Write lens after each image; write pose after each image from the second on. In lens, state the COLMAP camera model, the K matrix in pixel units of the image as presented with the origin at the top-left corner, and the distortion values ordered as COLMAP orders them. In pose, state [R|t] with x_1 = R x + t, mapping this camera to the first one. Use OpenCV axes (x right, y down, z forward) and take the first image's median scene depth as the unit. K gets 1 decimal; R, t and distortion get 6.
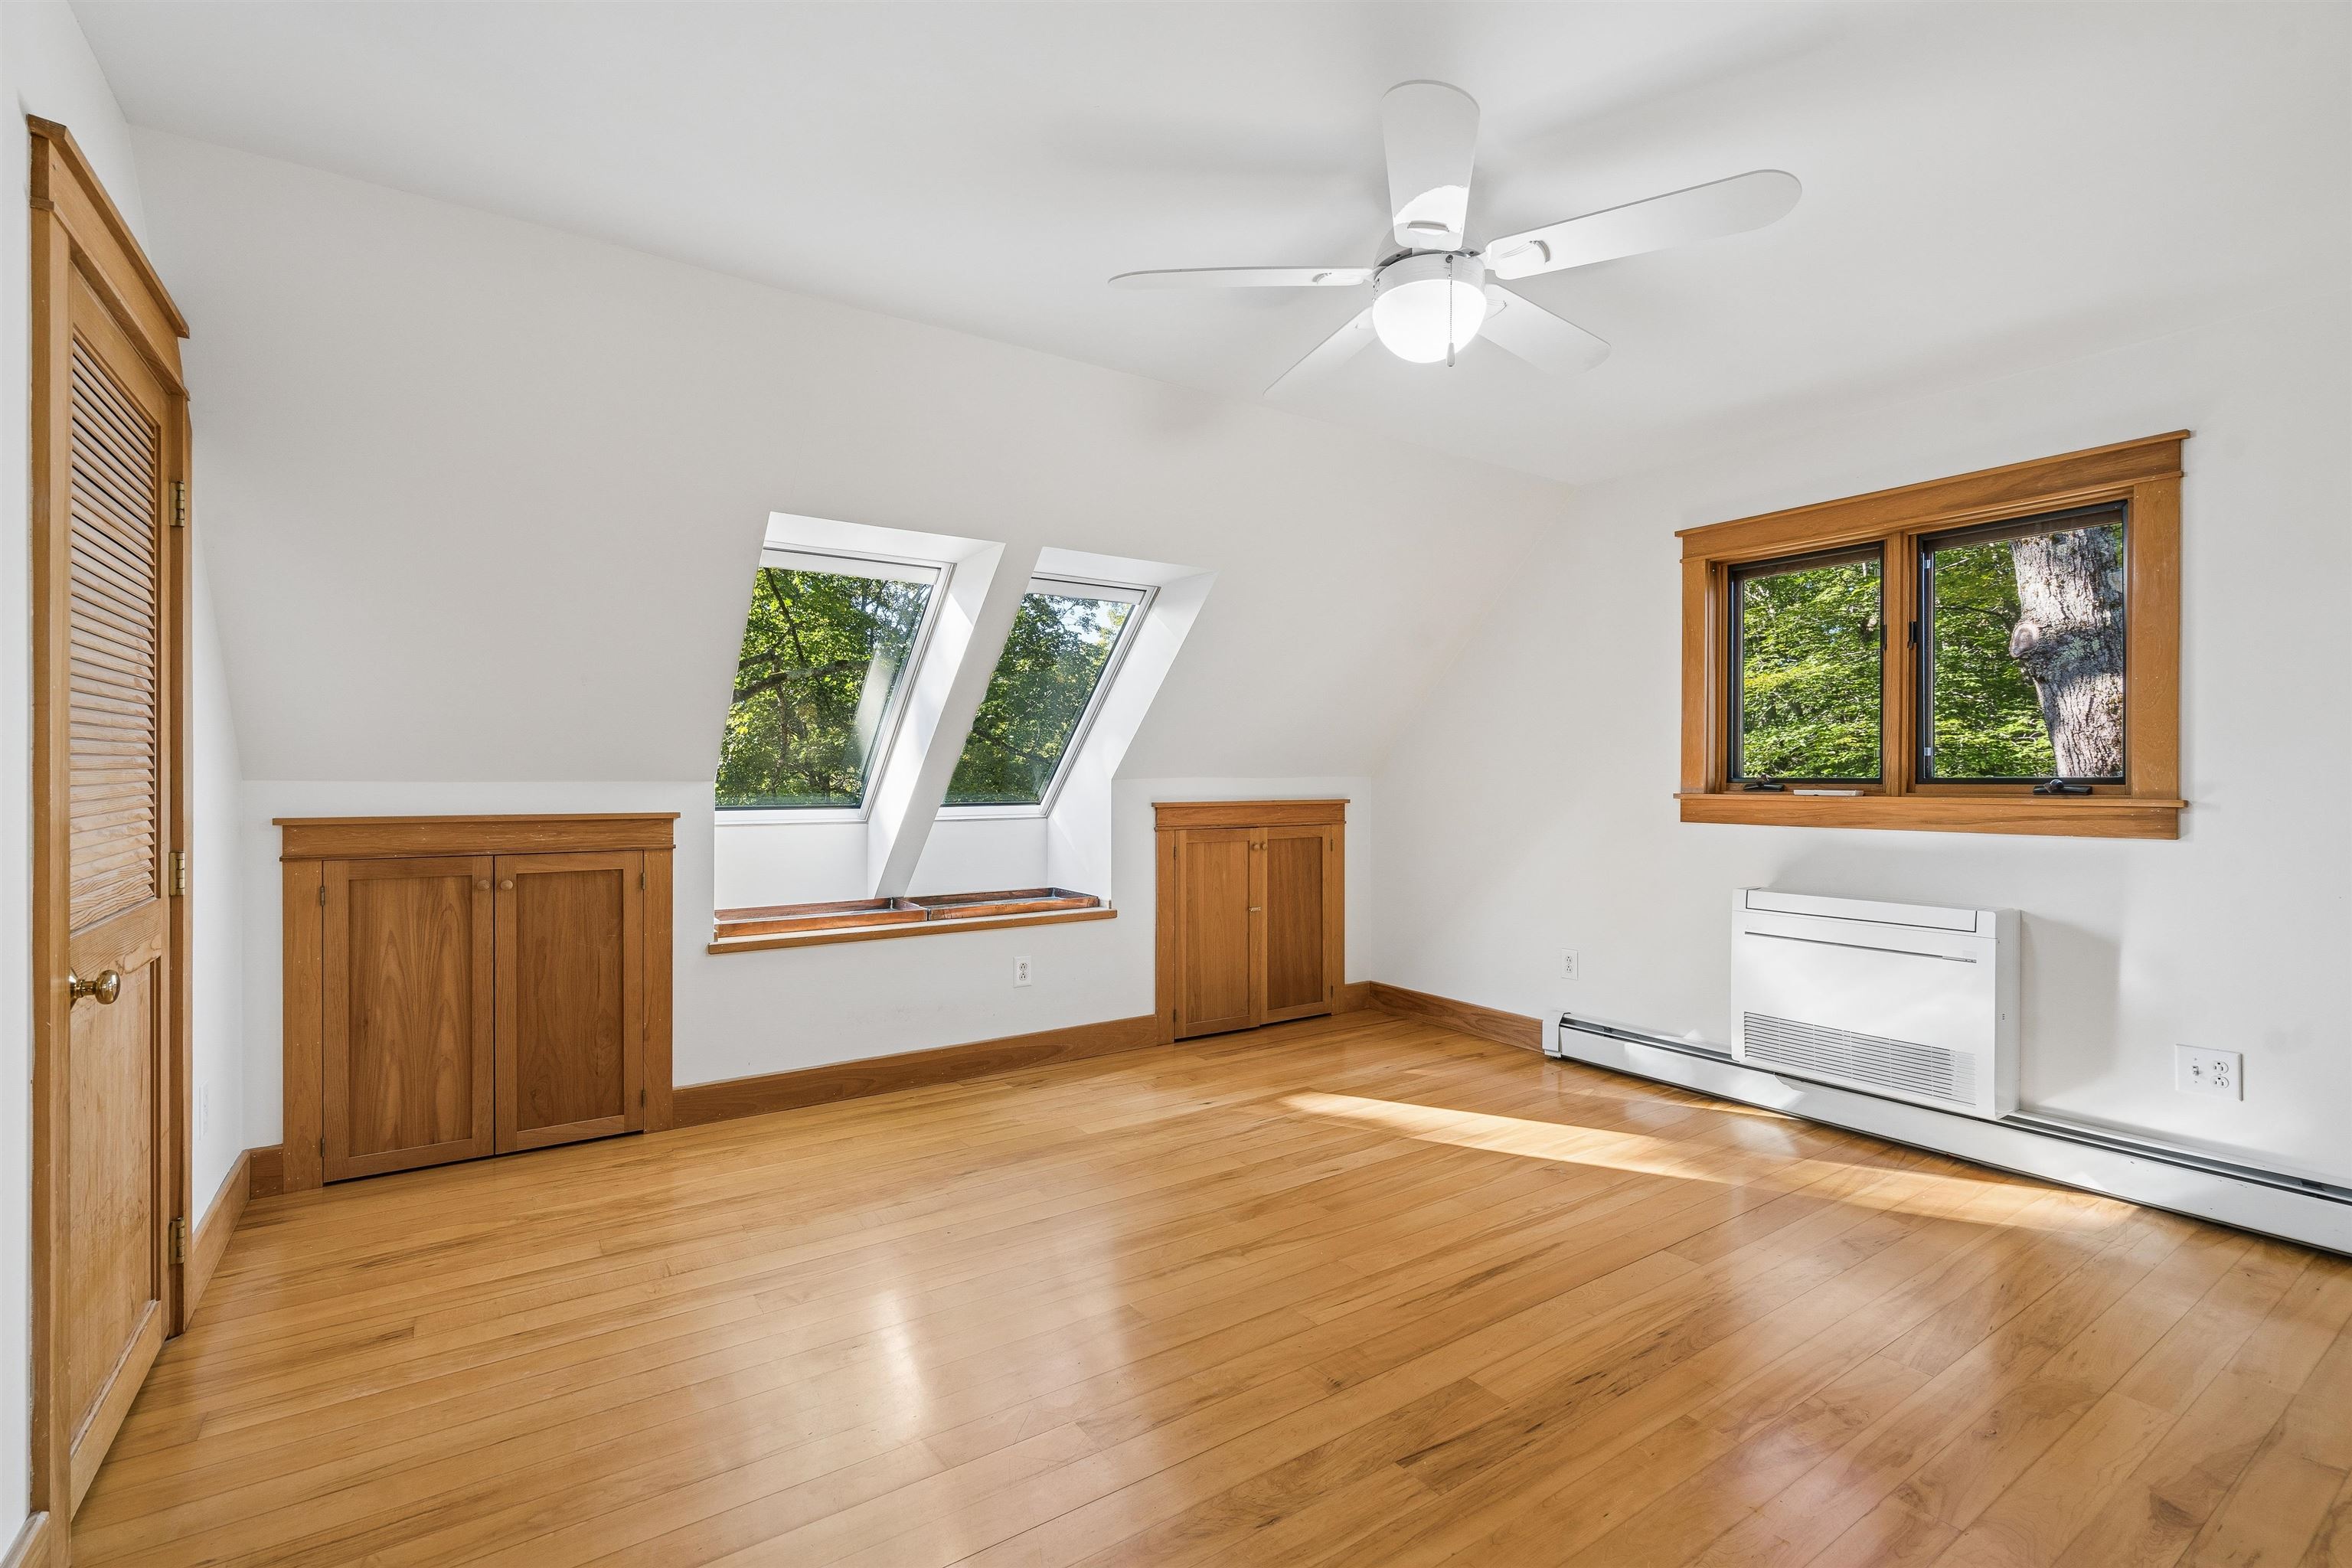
lens RADIAL K [[1060.3, 0, 1178.1], [0, 1060.3, 776.8], [0, 0, 1]] dist [-0.006381, 0.004411]
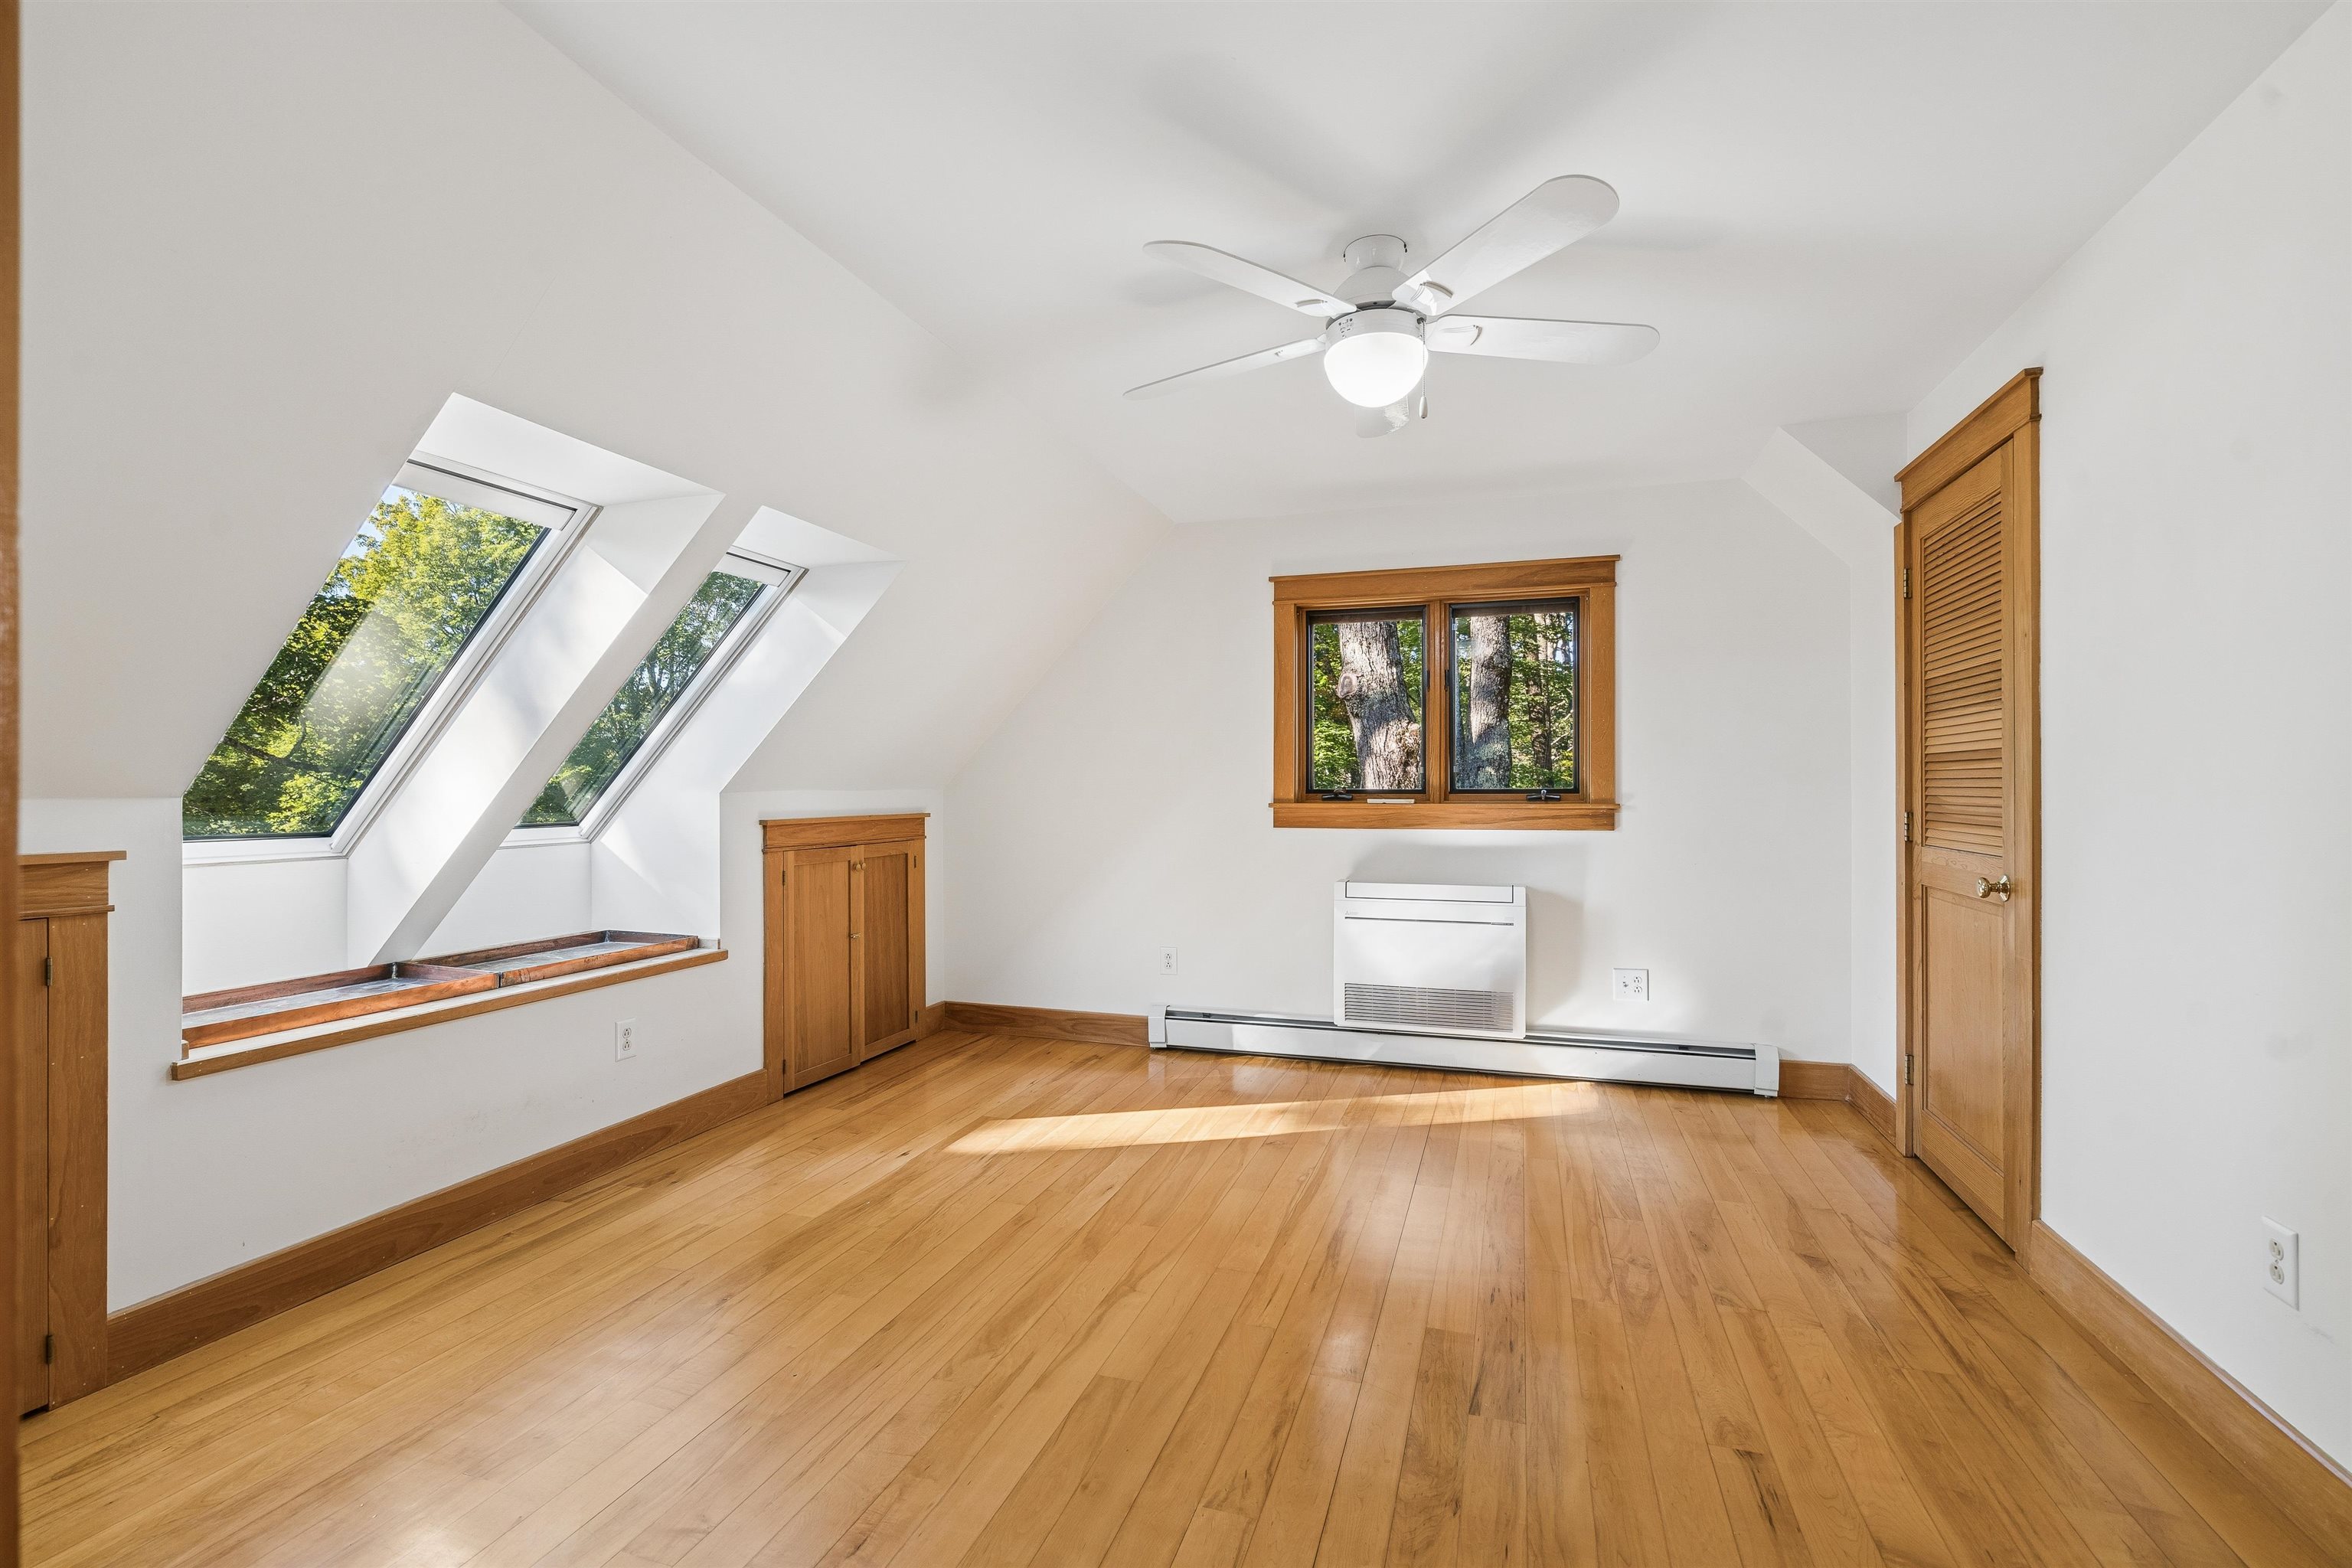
lens RADIAL K [[1060.3, 0, 1181.5], [0, 1060.3, 784.8], [0, 0, 1]] dist [-0.006381, 0.004411]
pose [[0.791725, 0.001059, 0.610877, -0.341986], [0.001847, 0.999990, -0.004127, 0.000453], [-0.610875, 0.004396, 0.791715, 0.152933]]
